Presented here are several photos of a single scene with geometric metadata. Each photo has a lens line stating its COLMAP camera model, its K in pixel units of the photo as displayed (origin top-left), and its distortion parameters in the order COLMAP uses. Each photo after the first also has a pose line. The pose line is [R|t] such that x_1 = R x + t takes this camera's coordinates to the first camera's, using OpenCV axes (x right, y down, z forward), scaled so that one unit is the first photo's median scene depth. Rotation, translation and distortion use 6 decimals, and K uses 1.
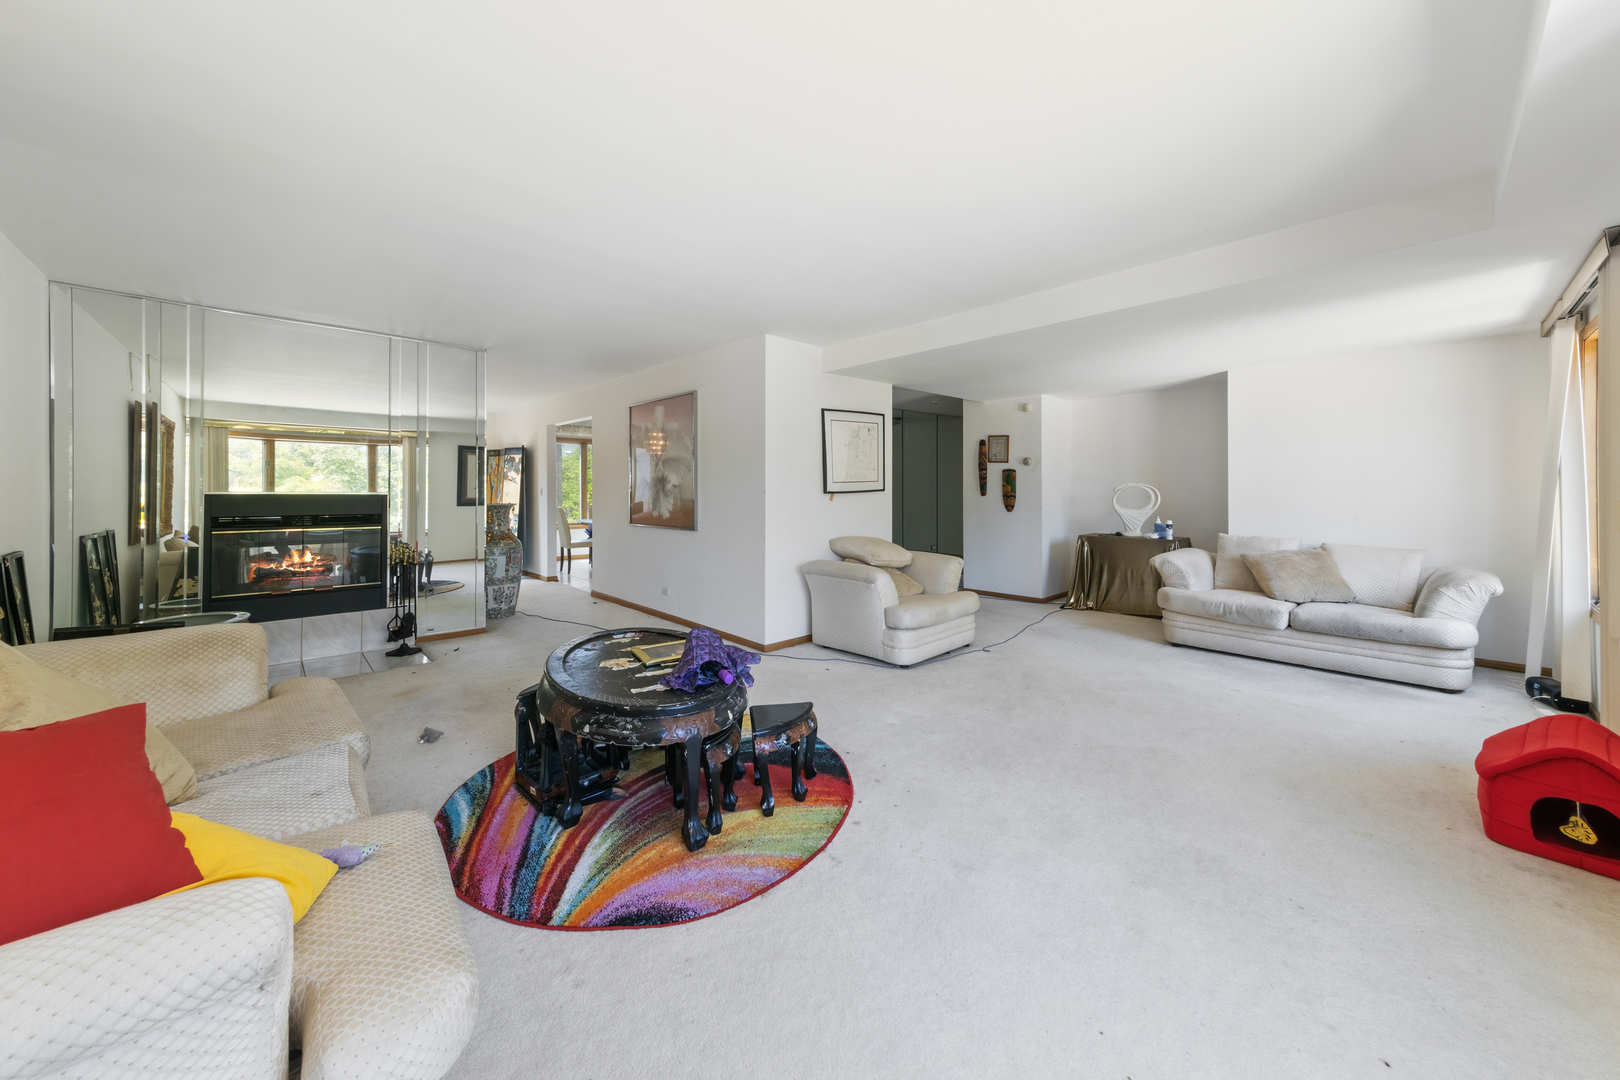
lens RADIAL K [[585.9, 0, 808.9], [0, 585.9, 488.0], [0, 0, 1]] dist [0.000751, 0.000068]
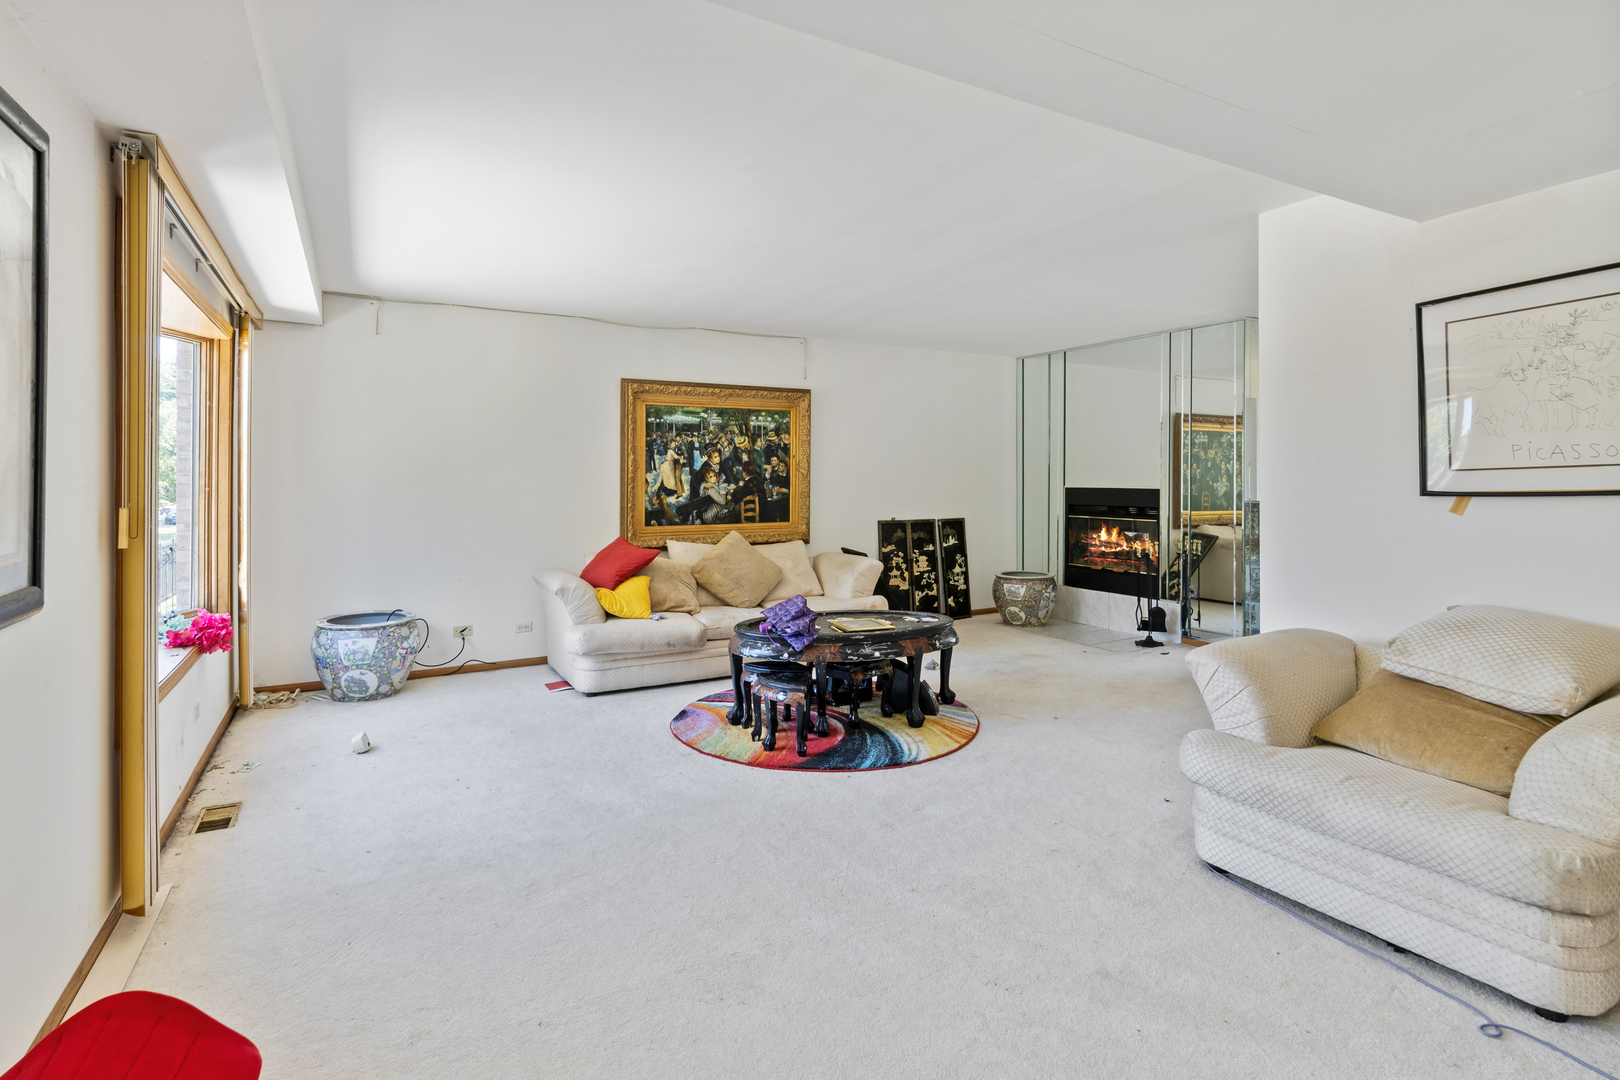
lens RADIAL K [[792.8, 0, 810.9], [0, 792.8, 477.7], [0, 0, 1]] dist [0.031510, 0.000147]
pose [[-0.246501, -0.004045, -0.969134, 1.136606], [0.005439, 0.999970, -0.005558, -0.005766], [0.969127, -0.006641, -0.246472, 1.108426]]
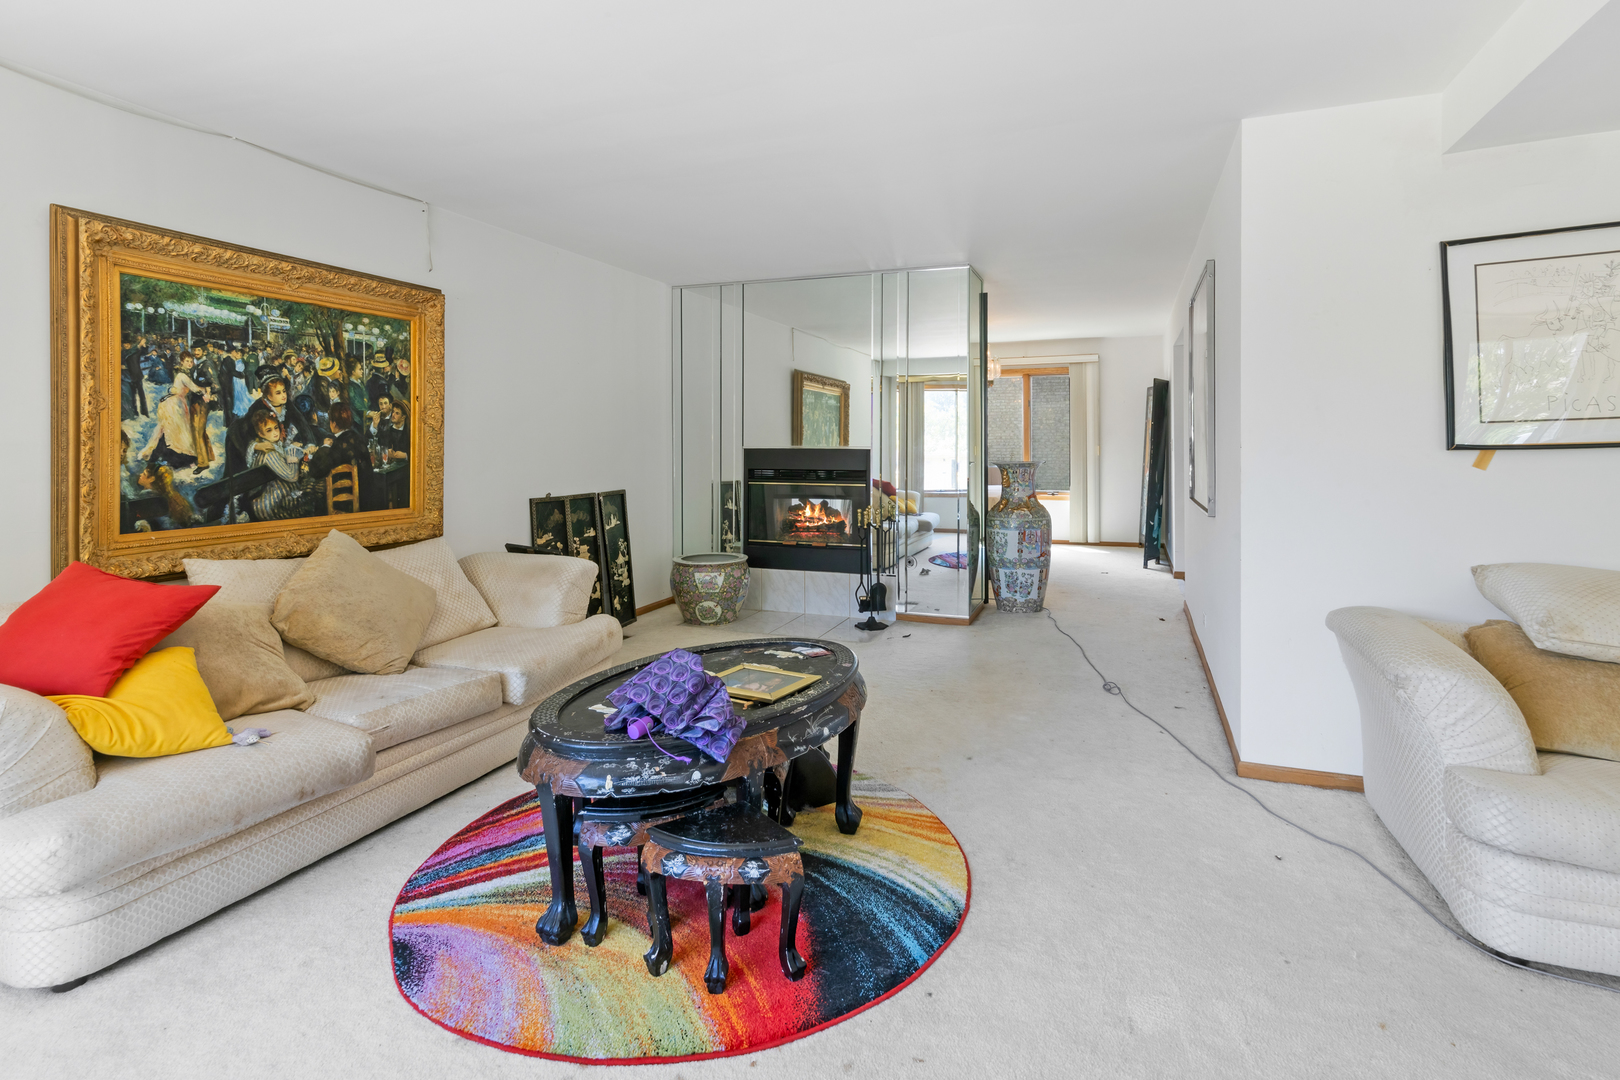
lens RADIAL K [[817.5, 0, 814.0], [0, 817.5, 448.6], [0, 0, 1]] dist [0.017559, -0.000819]
pose [[0.428676, 0.003194, -0.903452, 0.559474], [0.007276, 0.999949, 0.006988, 0.001801], [0.903429, -0.009569, 0.428631, 0.560308]]
